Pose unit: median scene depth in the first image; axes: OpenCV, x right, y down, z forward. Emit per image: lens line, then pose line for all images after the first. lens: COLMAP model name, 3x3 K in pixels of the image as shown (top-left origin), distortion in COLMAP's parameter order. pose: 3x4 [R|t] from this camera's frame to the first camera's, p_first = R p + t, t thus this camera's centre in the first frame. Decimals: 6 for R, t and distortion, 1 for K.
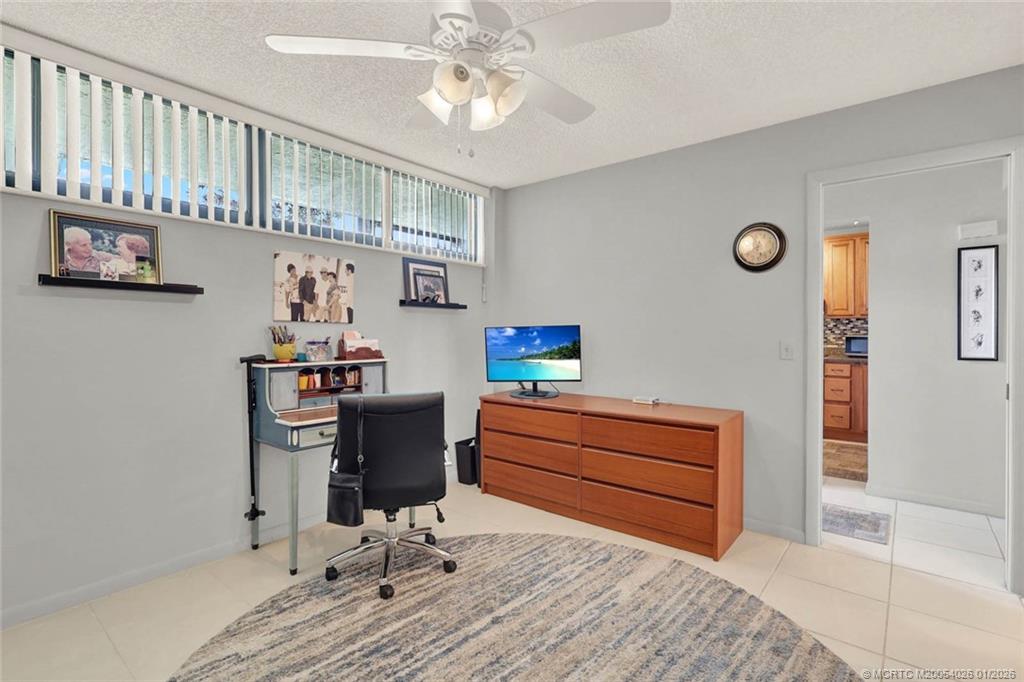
lens RADIAL K [[491.0, 0, 509.9], [0, 491.0, 333.2], [0, 0, 1]] dist [-0.002627, 0.003454]
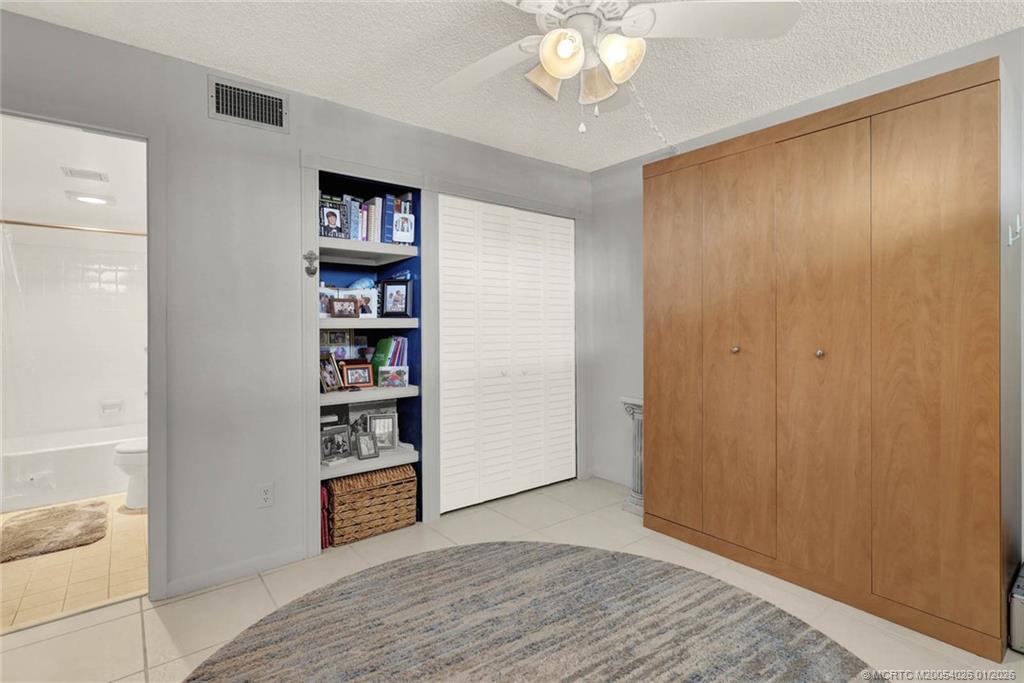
lens RADIAL K [[491.0, 0, 513.0], [0, 491.0, 327.6], [0, 0, 1]] dist [-0.002627, 0.003454]
pose [[-0.977509, 0.000585, 0.210891, -0.065186], [0.001456, 0.999991, 0.003978, -0.001645], [-0.210887, 0.004196, -0.977502, 0.898697]]
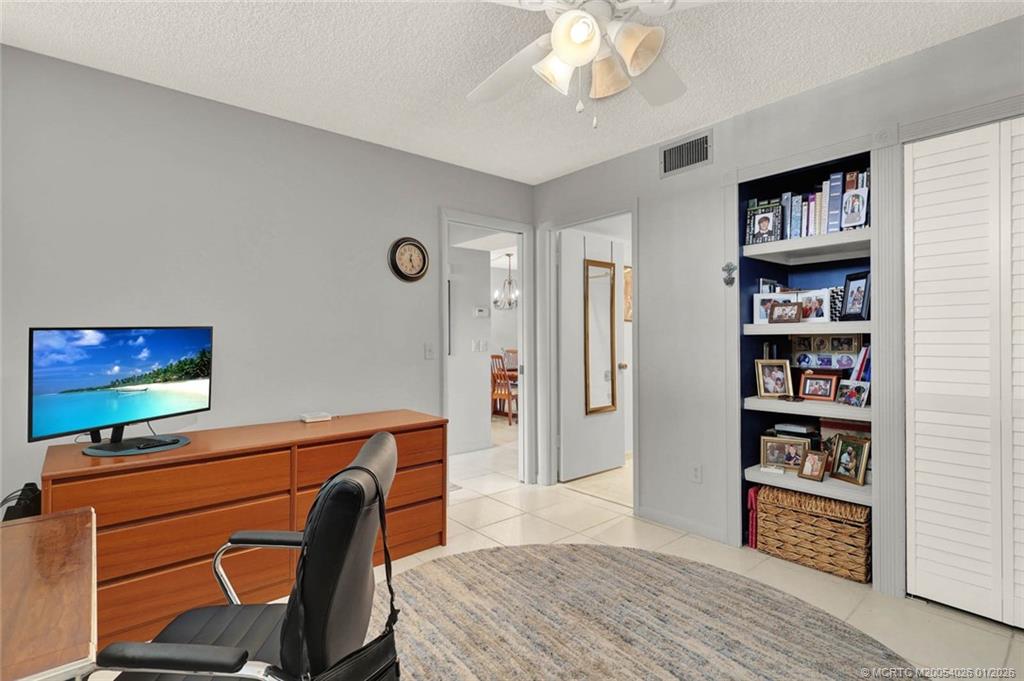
lens RADIAL K [[491.0, 0, 513.5], [0, 491.0, 341.8], [0, 0, 1]] dist [-0.002627, 0.003454]
pose [[0.174224, -0.014200, 0.984604, -0.442022], [0.011039, 0.999861, 0.012467, 0.000188], [-0.984644, 0.008697, 0.174357, 0.467085]]
